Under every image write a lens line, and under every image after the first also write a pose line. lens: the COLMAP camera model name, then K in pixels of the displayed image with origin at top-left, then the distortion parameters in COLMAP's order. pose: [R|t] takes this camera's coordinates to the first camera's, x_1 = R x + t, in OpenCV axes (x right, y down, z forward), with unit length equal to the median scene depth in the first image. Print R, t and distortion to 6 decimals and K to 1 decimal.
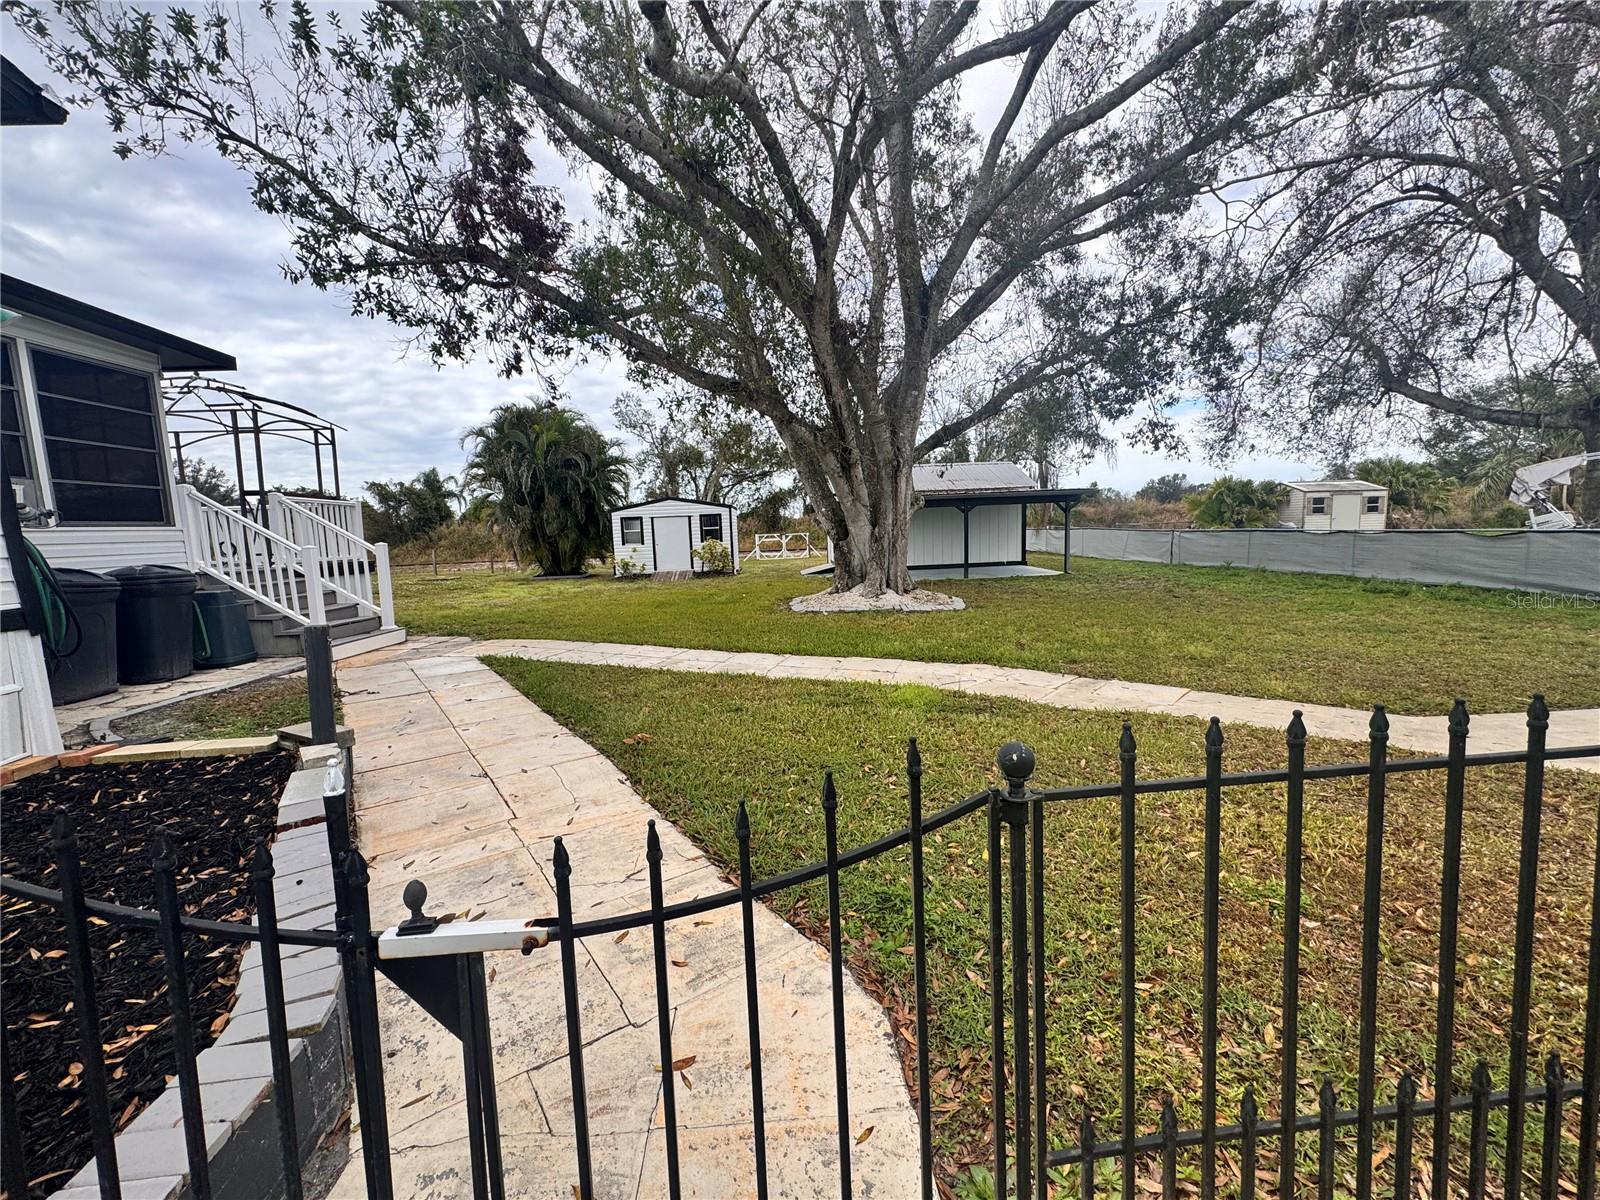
lens RADIAL K [[642.1, 0, 805.6], [0, 642.1, 593.1], [0, 0, 1]] dist [-0.002987, 0.002510]
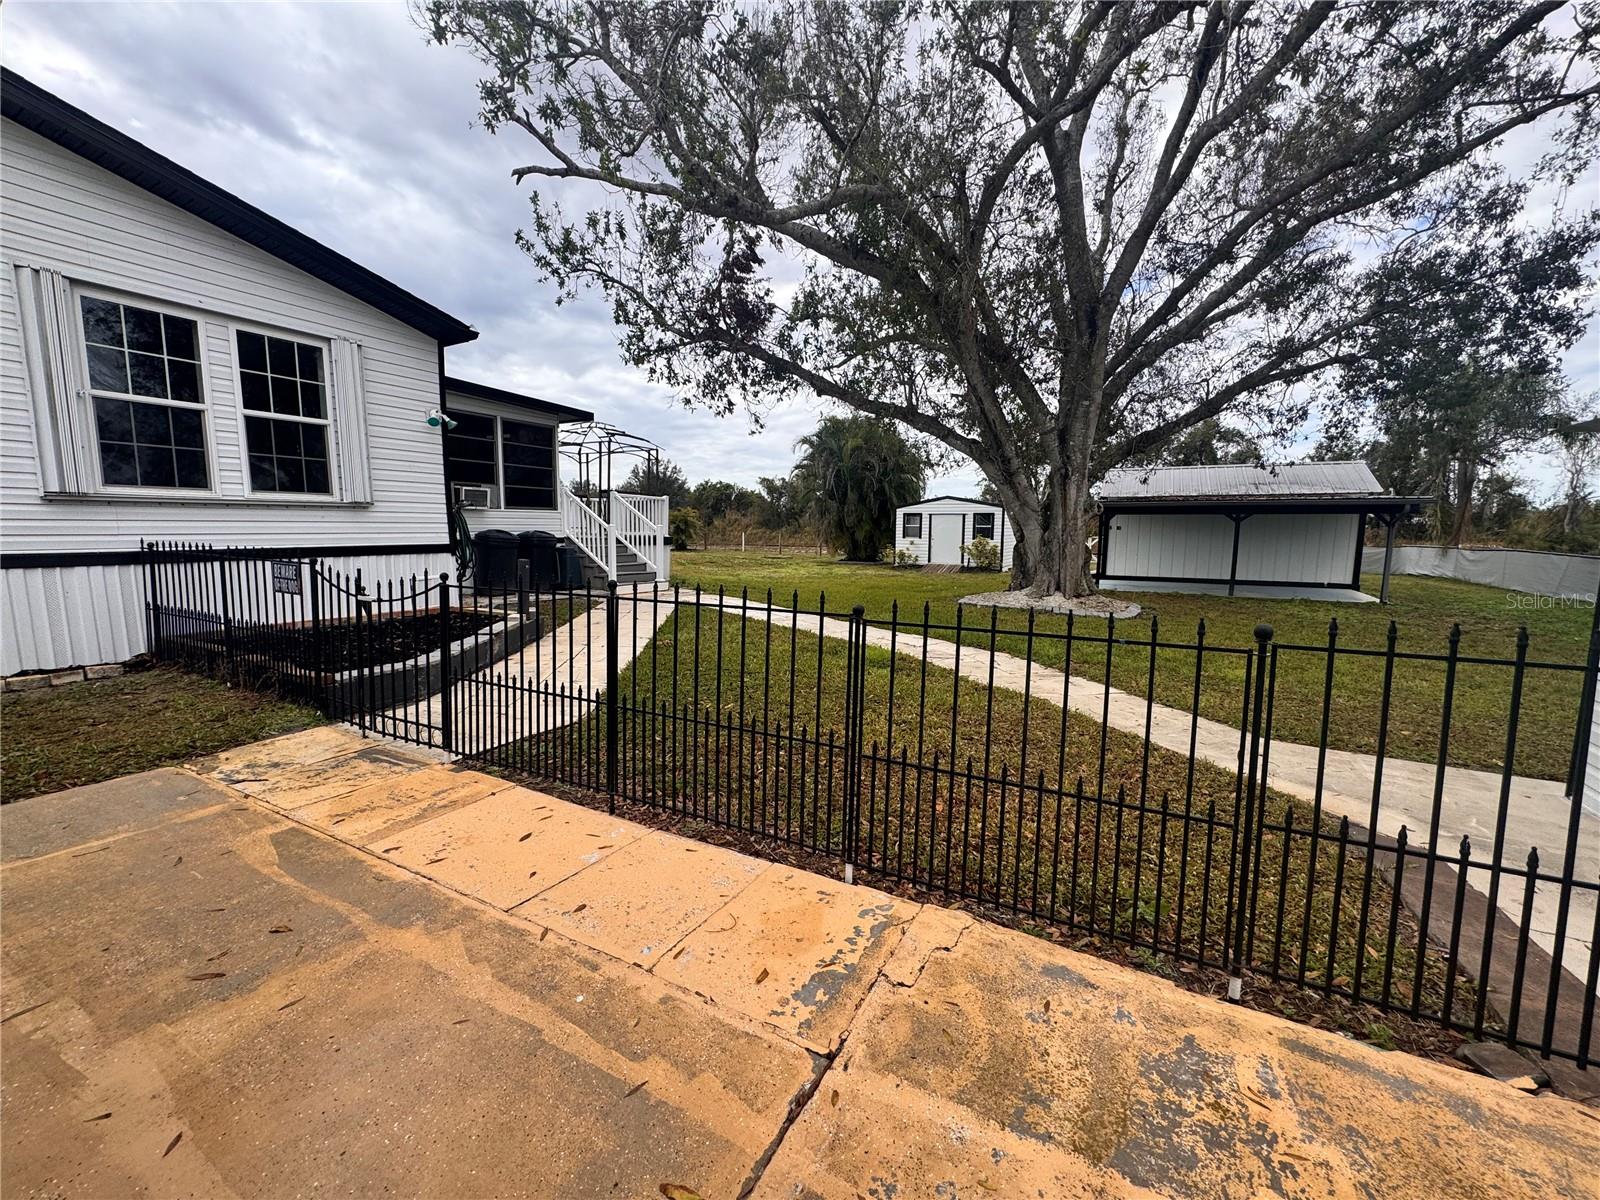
lens RADIAL K [[642.1, 0, 805.6], [0, 642.1, 593.1], [0, 0, 1]] dist [-0.002987, 0.002510]
pose [[0.849859, 0.099508, -0.517531, 0.390804], [-0.095750, 0.994823, 0.034043, -0.000779], [0.518239, 0.020621, 0.854987, -0.120205]]
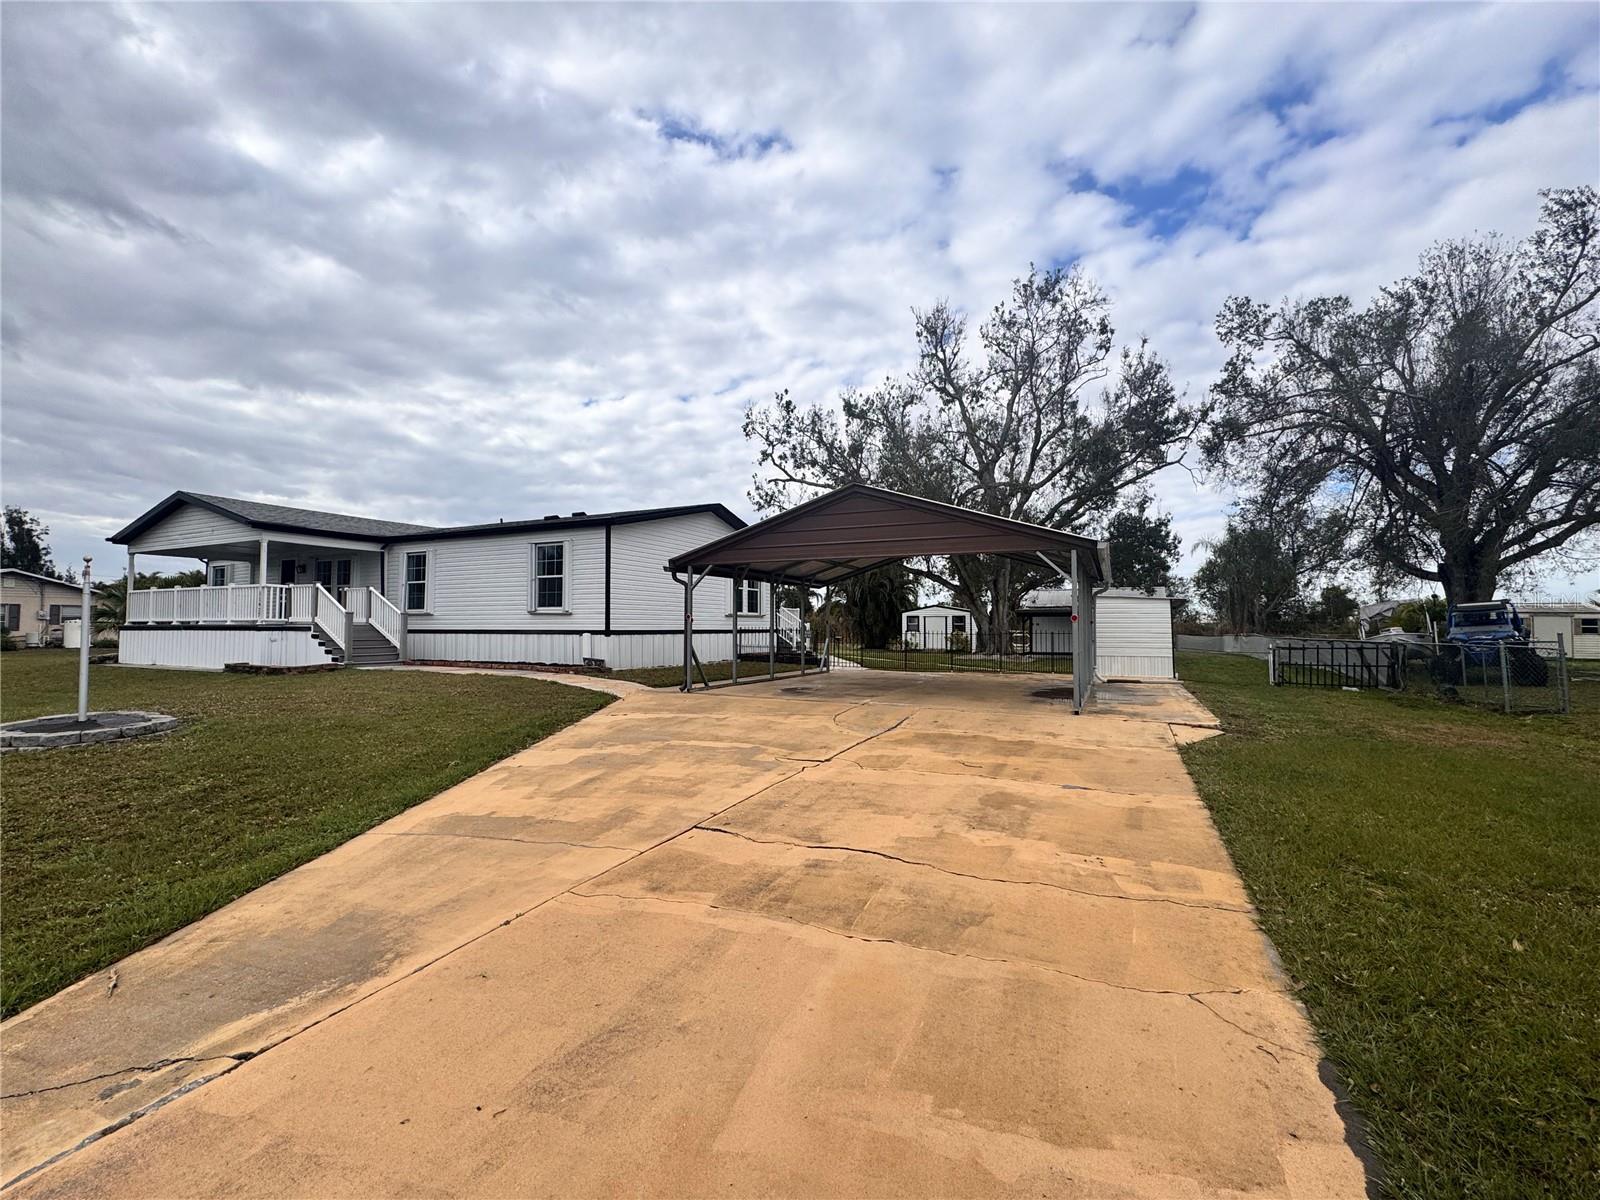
lens RADIAL K [[642.1, 0, 805.6], [0, 642.1, 593.1], [0, 0, 1]] dist [-0.002987, 0.002510]
pose [[0.874063, 0.014425, -0.485598, 0.756736], [-0.086697, 0.988145, -0.126699, 0.154107], [0.478014, 0.152843, 0.864952, -1.546042]]
